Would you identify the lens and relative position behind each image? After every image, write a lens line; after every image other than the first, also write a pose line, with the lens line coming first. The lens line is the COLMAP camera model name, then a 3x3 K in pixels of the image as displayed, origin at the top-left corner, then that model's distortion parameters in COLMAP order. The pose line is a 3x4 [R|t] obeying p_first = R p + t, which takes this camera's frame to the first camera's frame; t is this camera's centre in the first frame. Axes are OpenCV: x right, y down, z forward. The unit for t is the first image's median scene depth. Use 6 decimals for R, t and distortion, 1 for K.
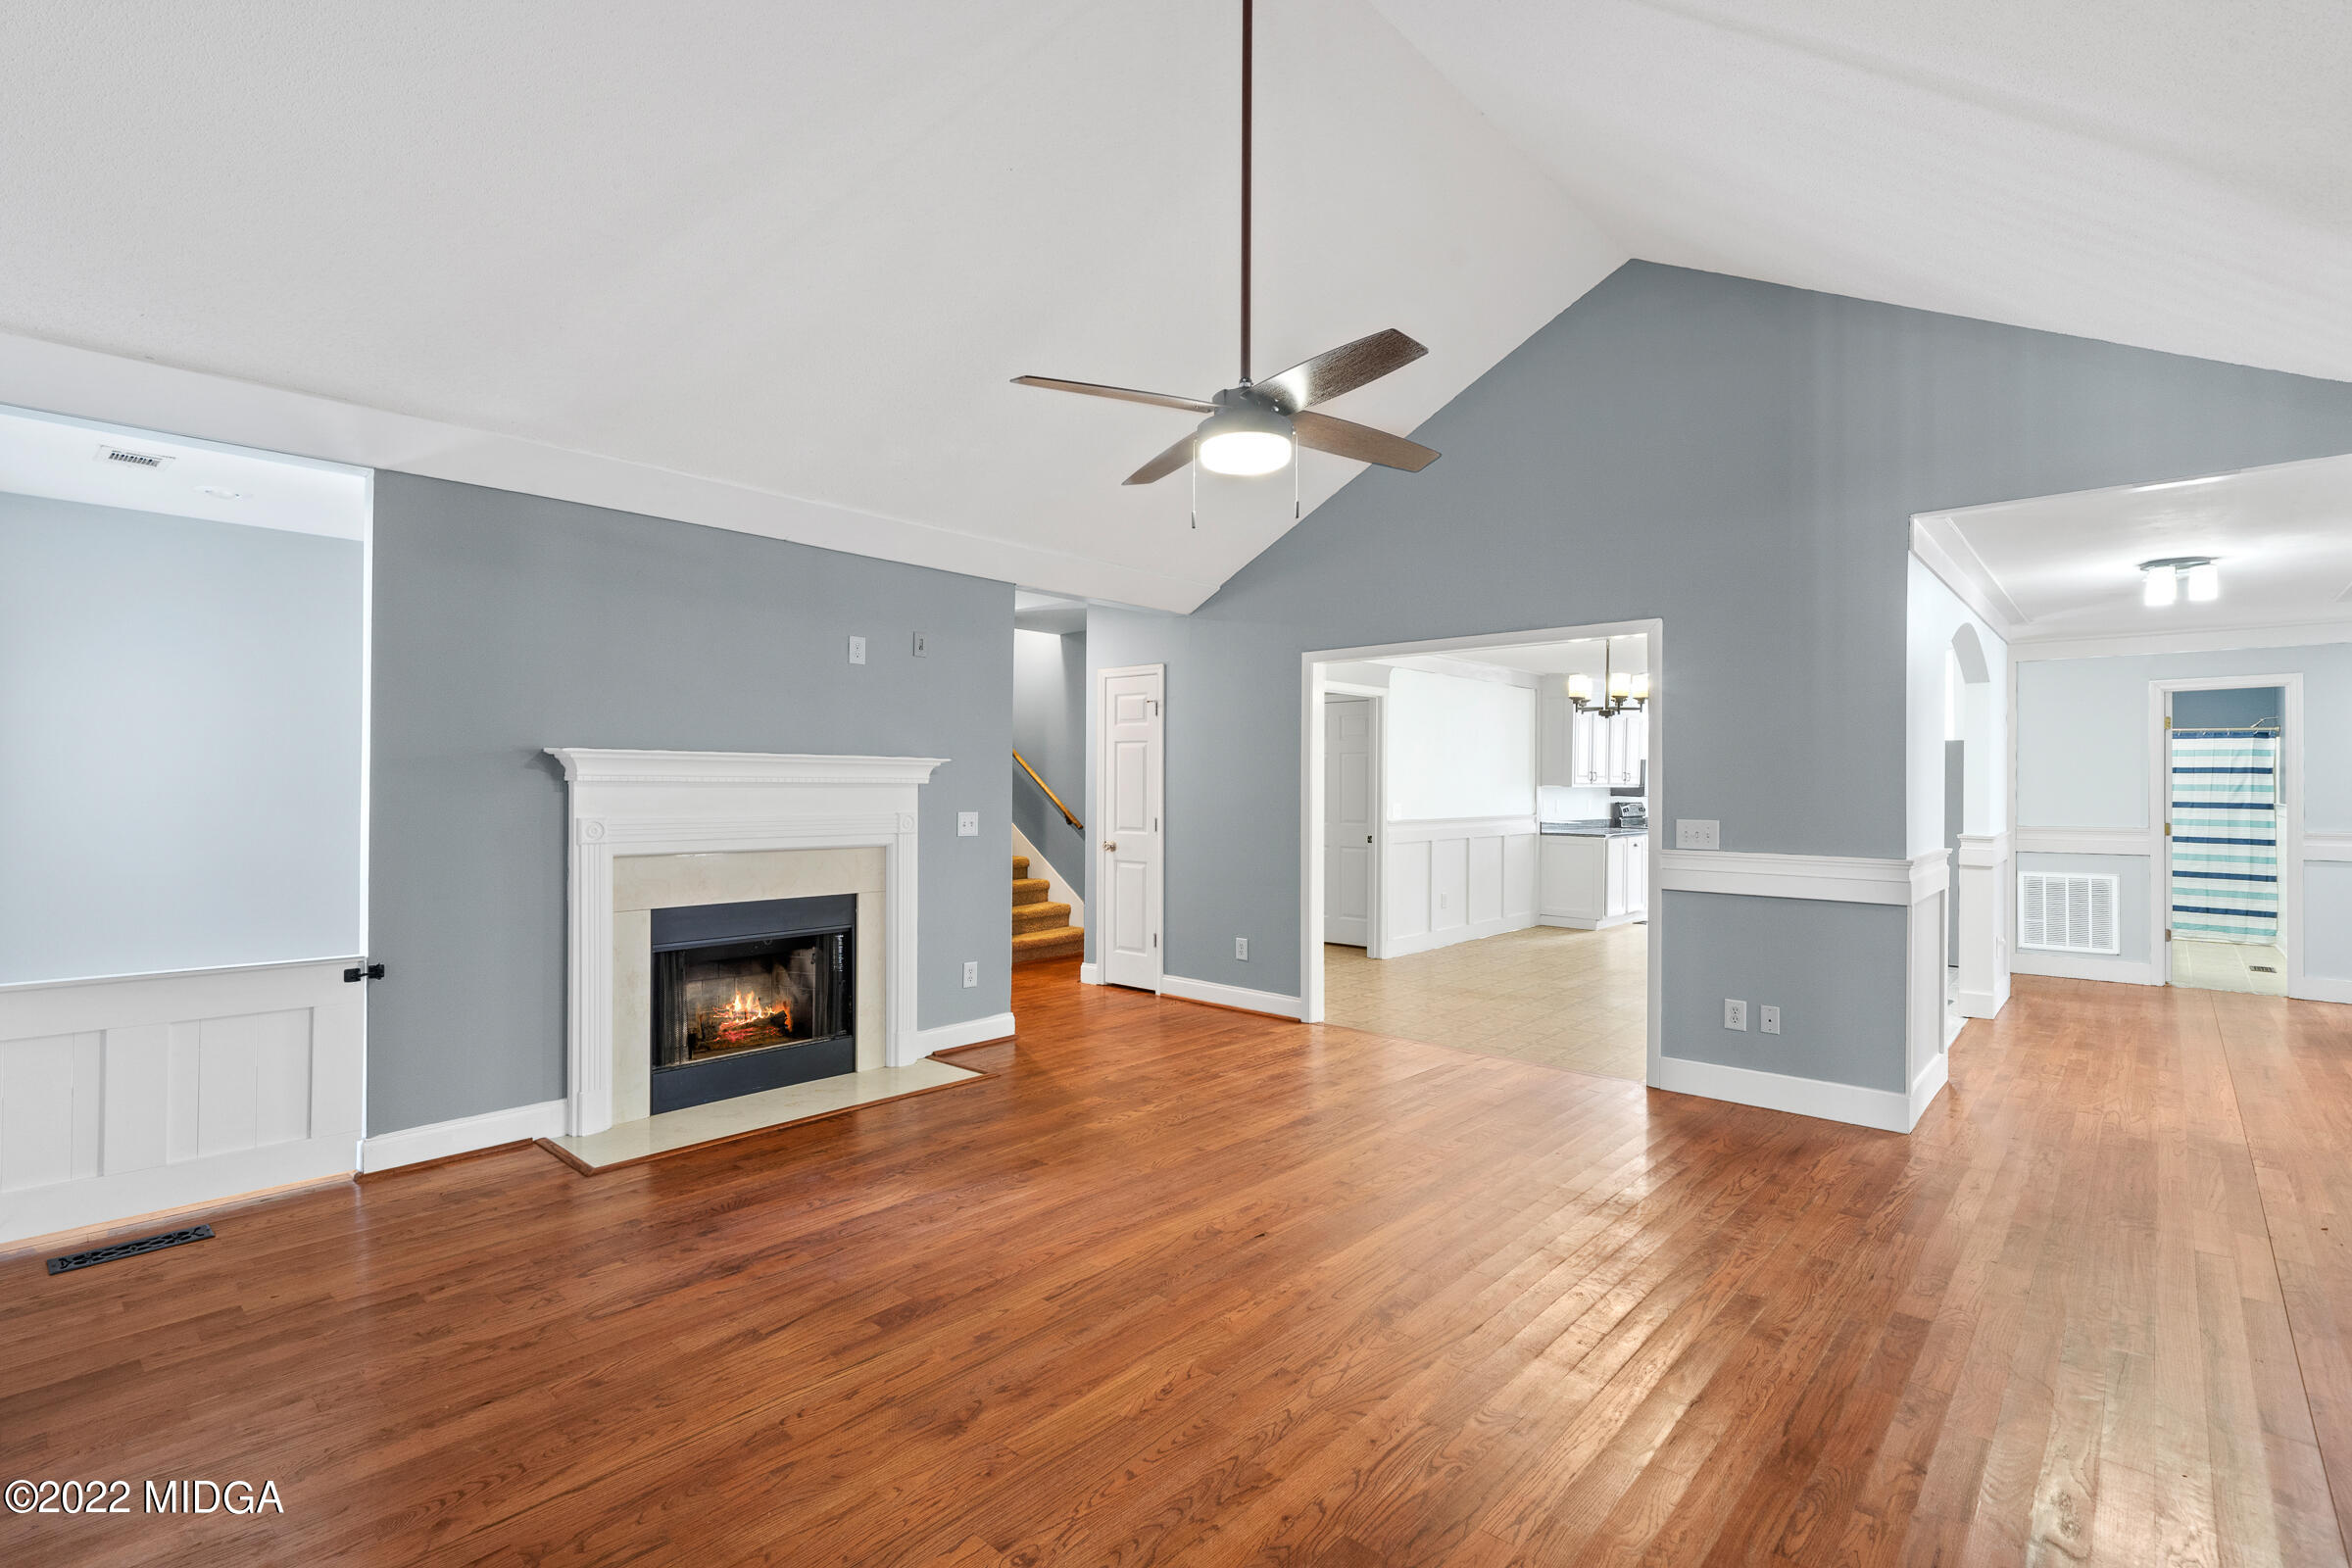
lens RADIAL K [[1098.8, 0, 1165.5], [0, 1098.8, 789.0], [0, 0, 1]] dist [0.000065, 0.000240]
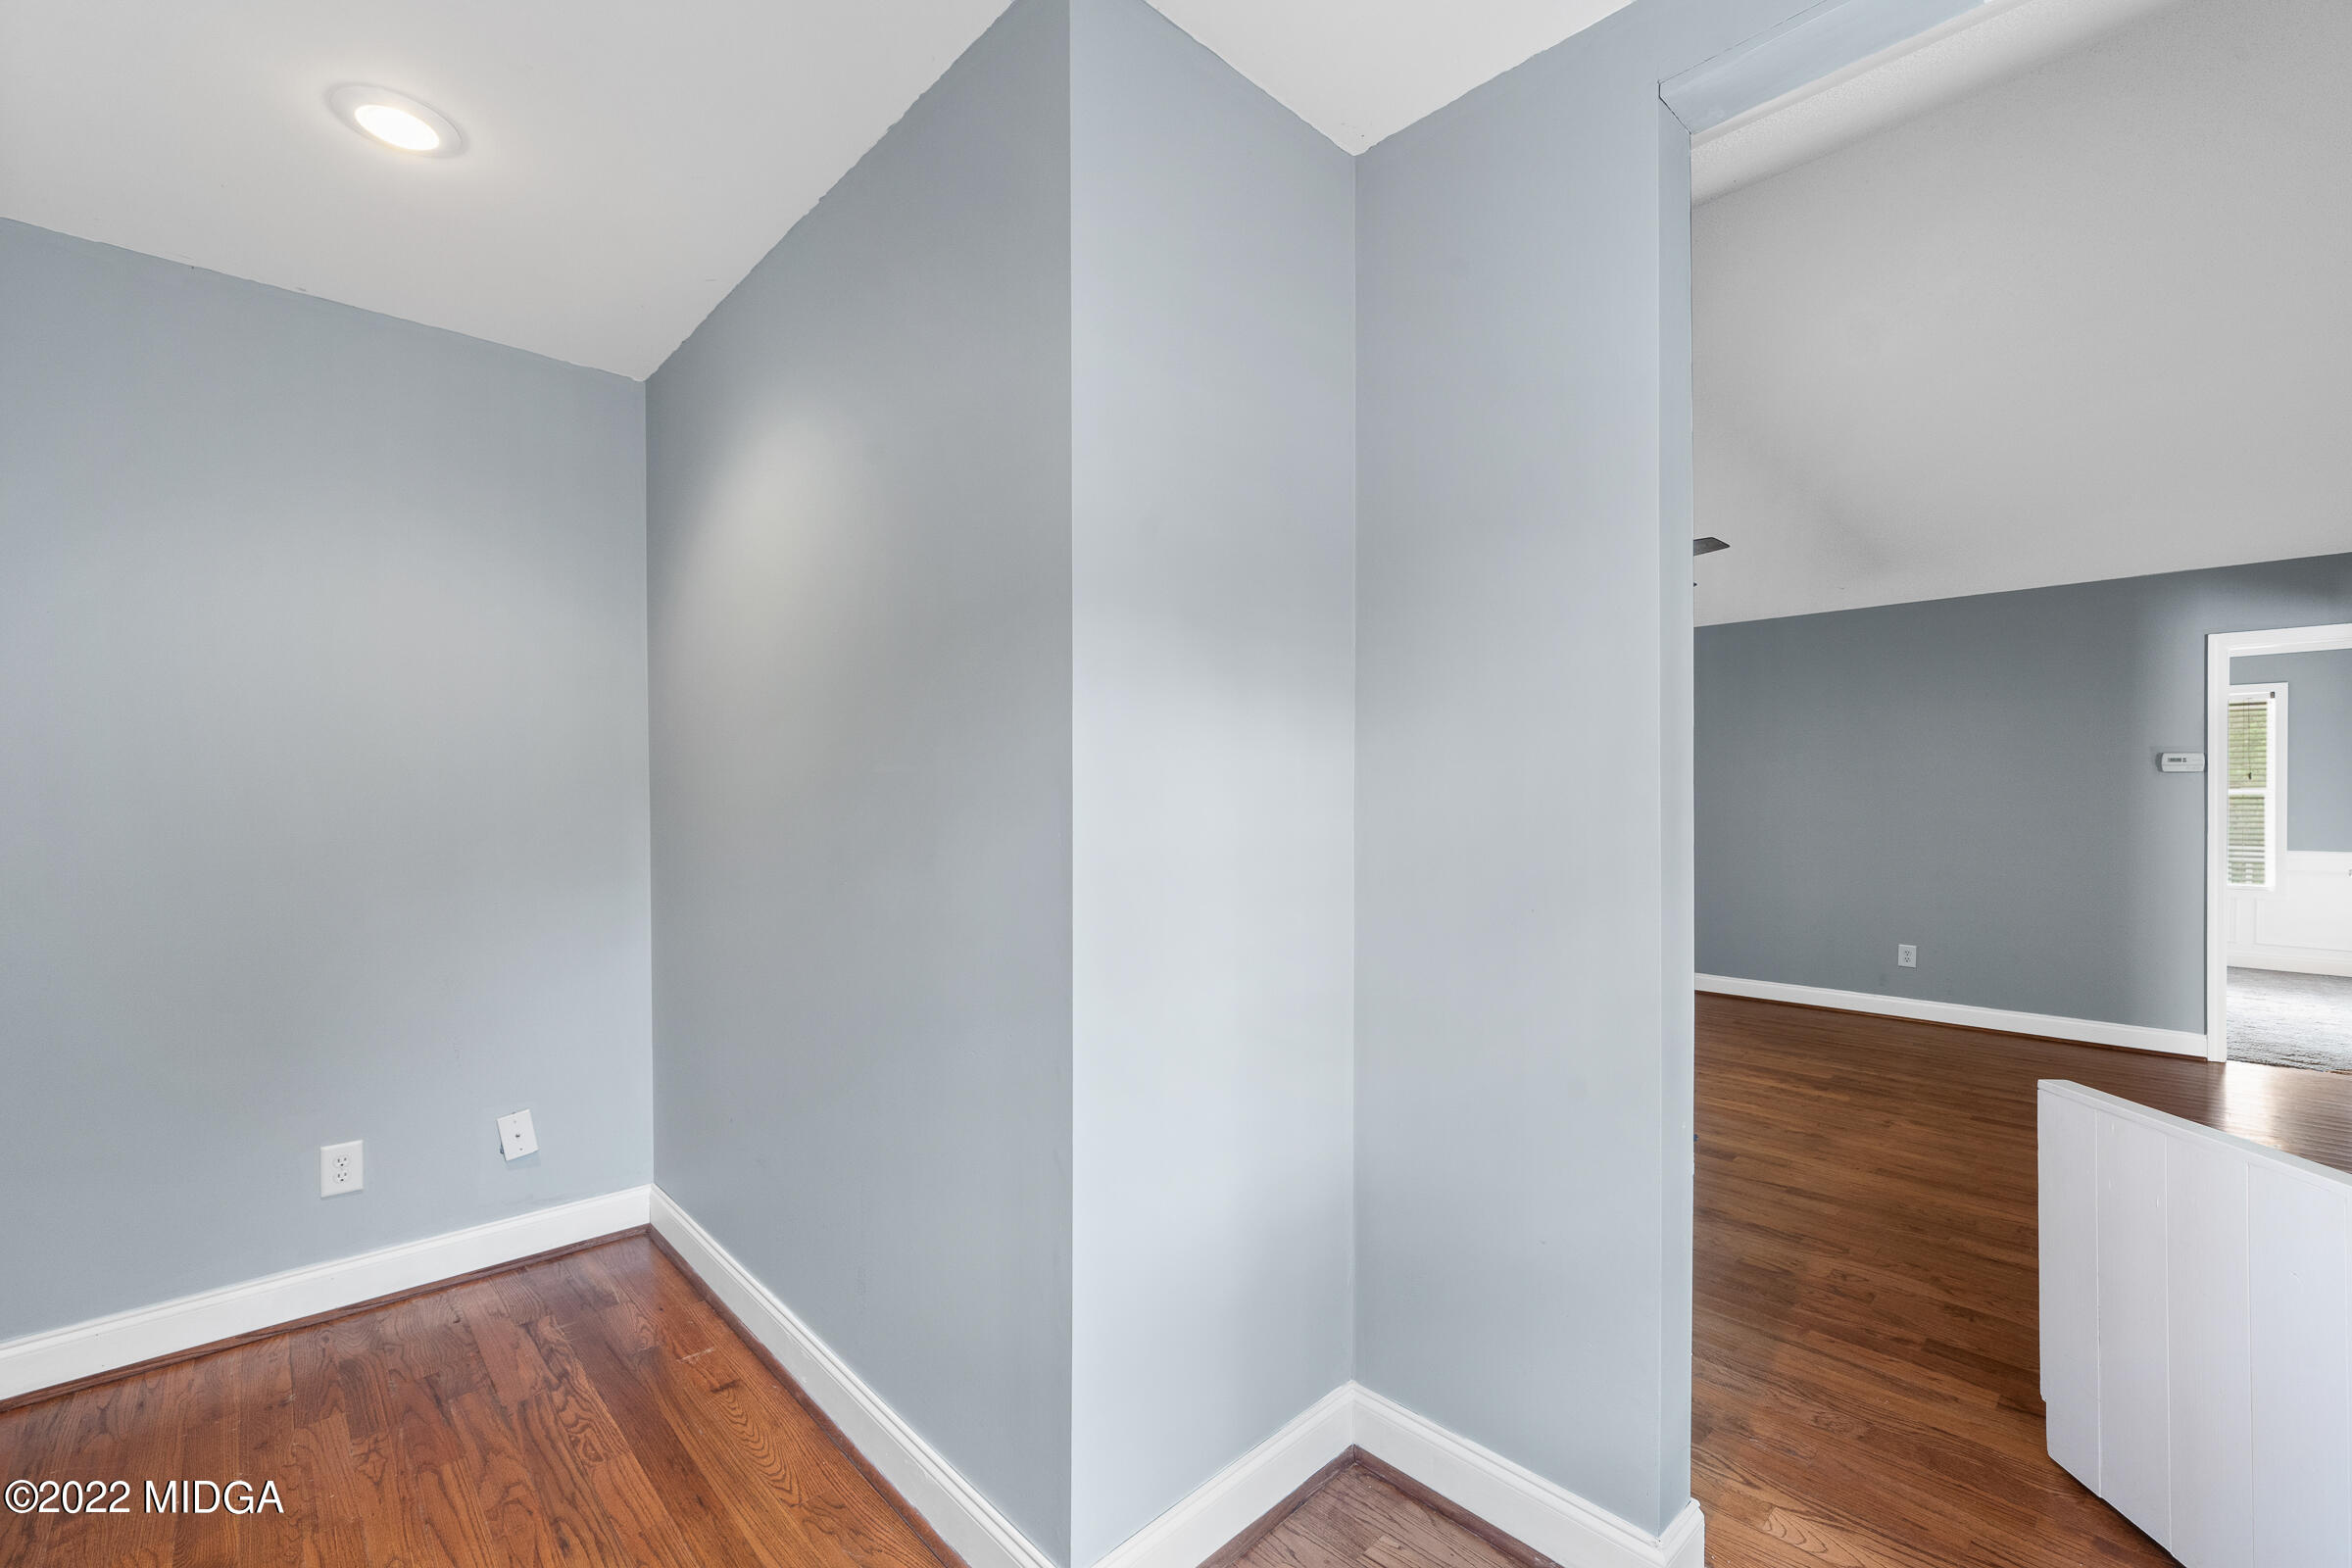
lens RADIAL K [[993.0, 0, 1168.0], [0, 993.0, 793.5], [0, 0, 1]] dist [0.000507, -0.000009]
pose [[0.081637, -0.004620, 0.996651, -1.006918], [0.001774, 0.999988, 0.004490, -0.000610], [-0.996661, 0.001401, 0.081645, 1.011419]]
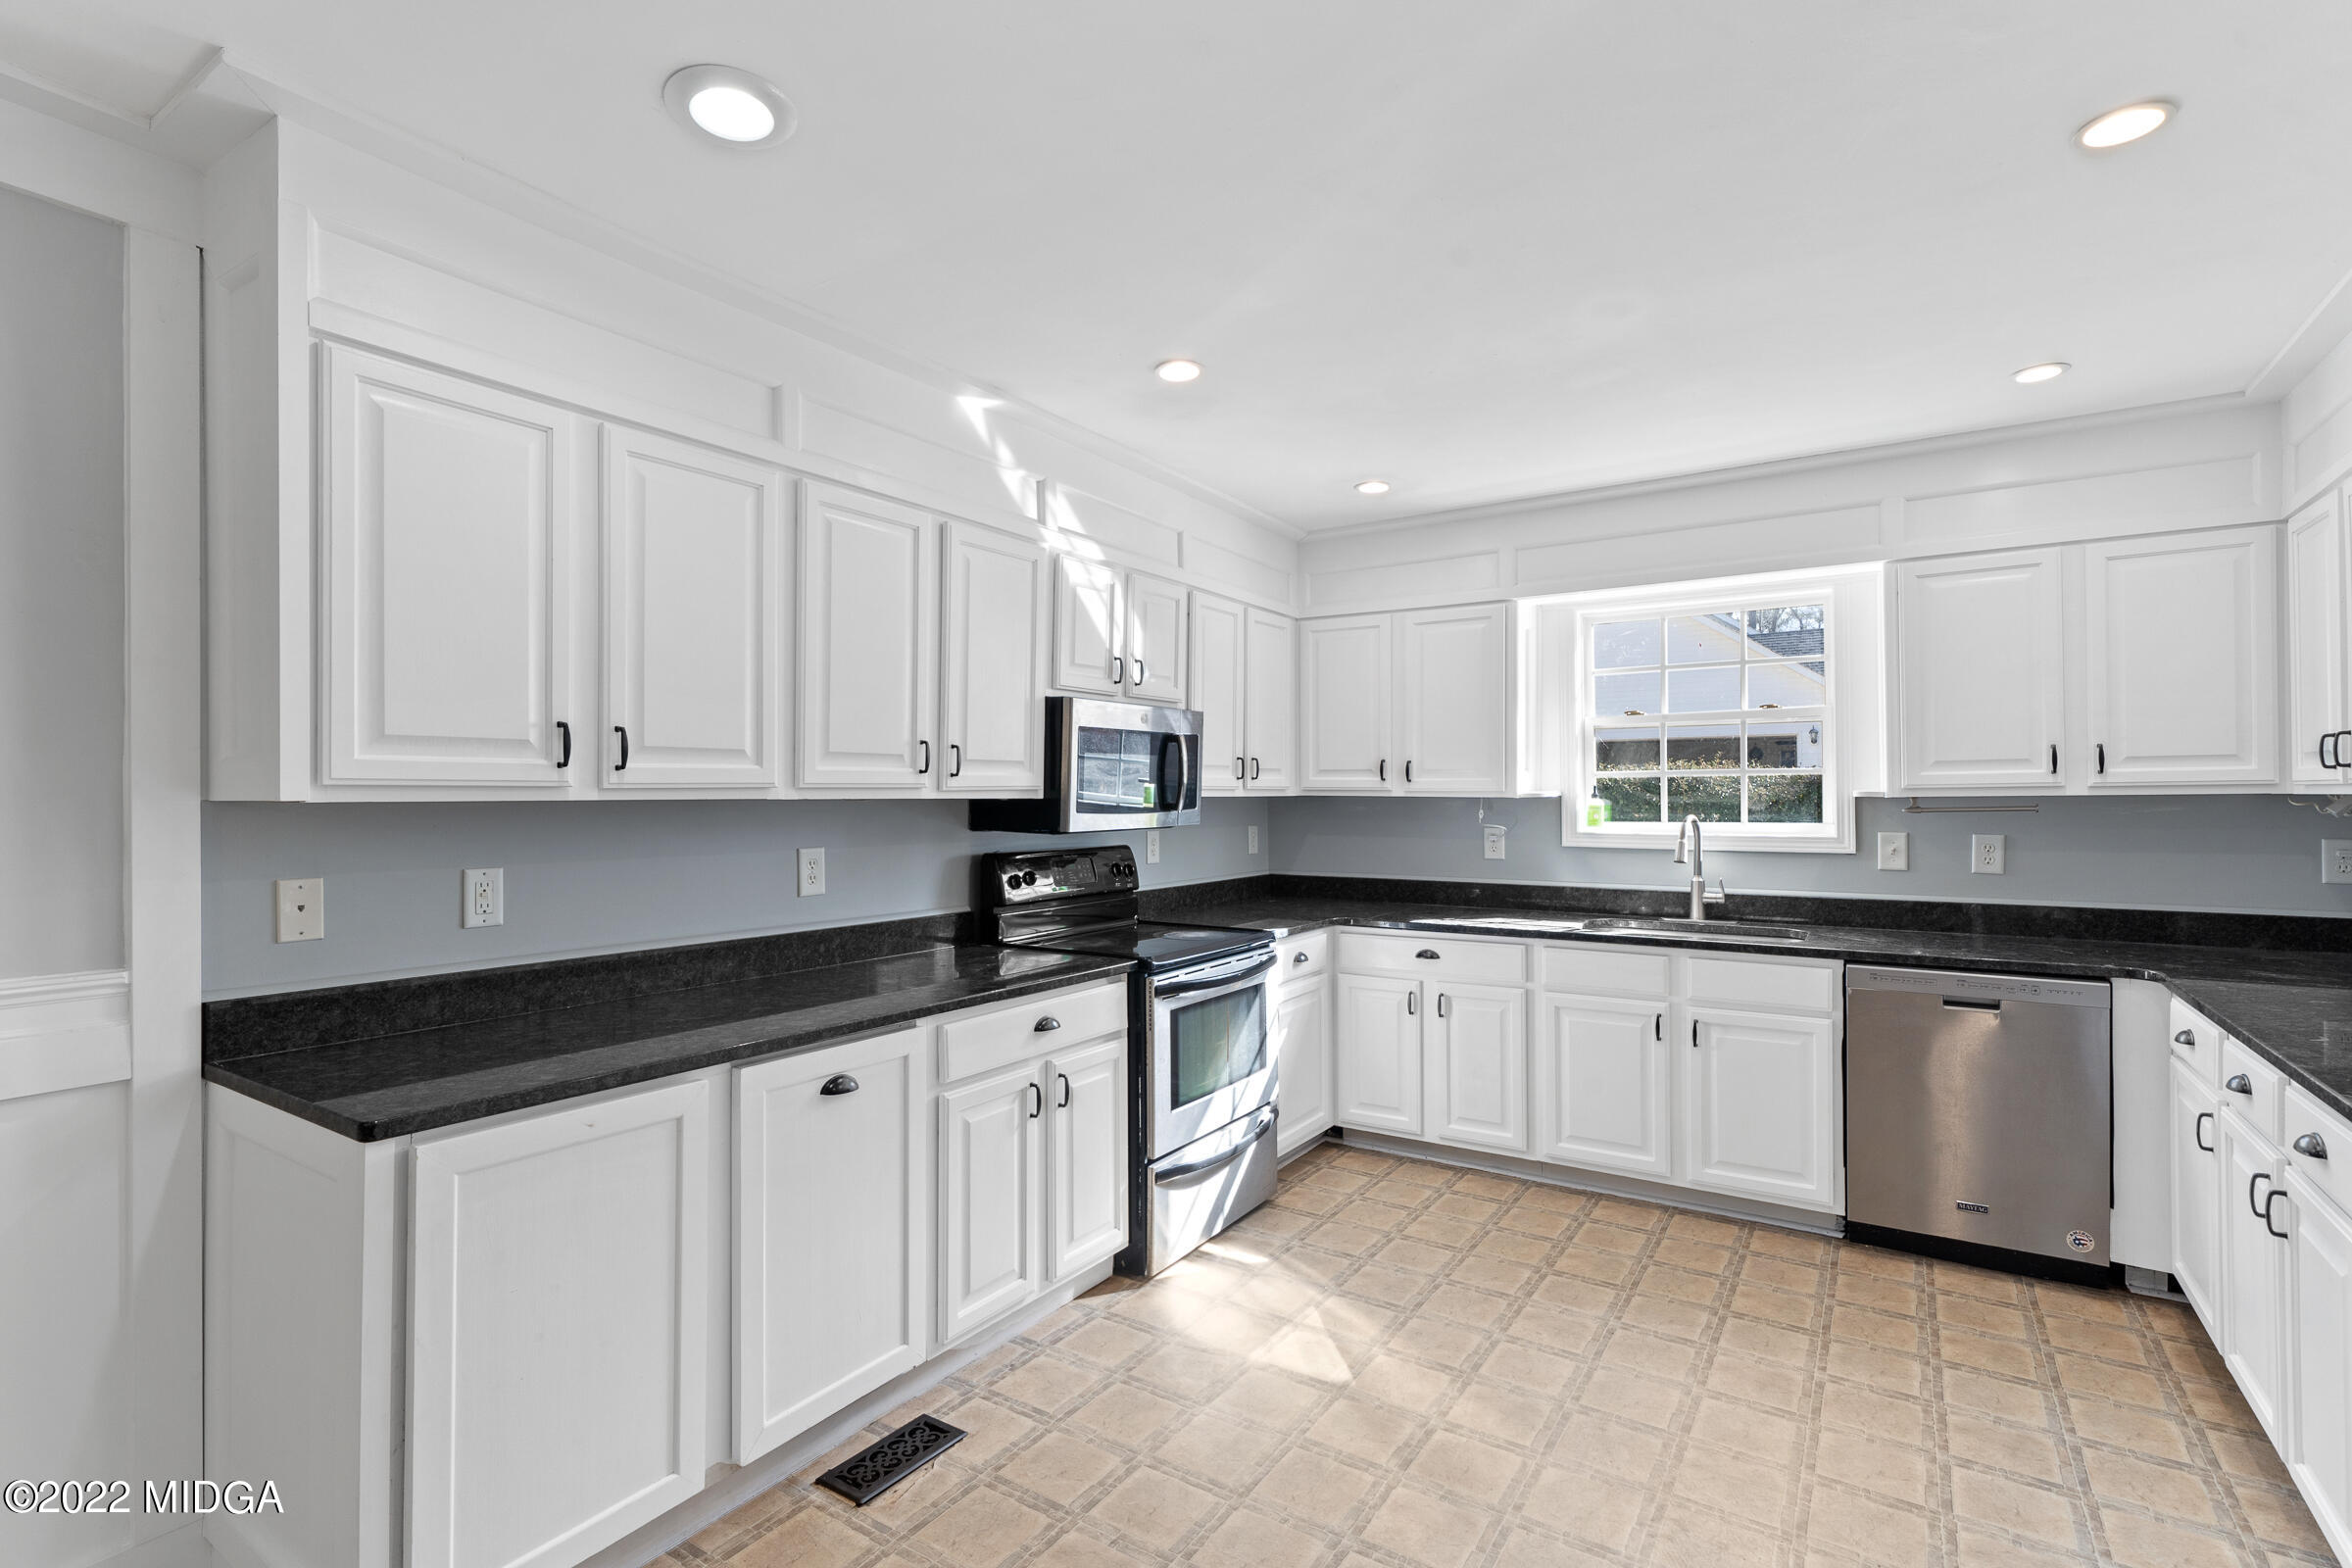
lens RADIAL K [[1098.8, 0, 1165.5], [0, 1098.8, 789.0], [0, 0, 1]] dist [0.000065, 0.000240]
pose [[0.988248, -0.007329, 0.152681, 1.115114], [0.009095, 0.999900, -0.010873, -0.001547], [-0.152586, 0.012134, 0.988216, 1.930540]]
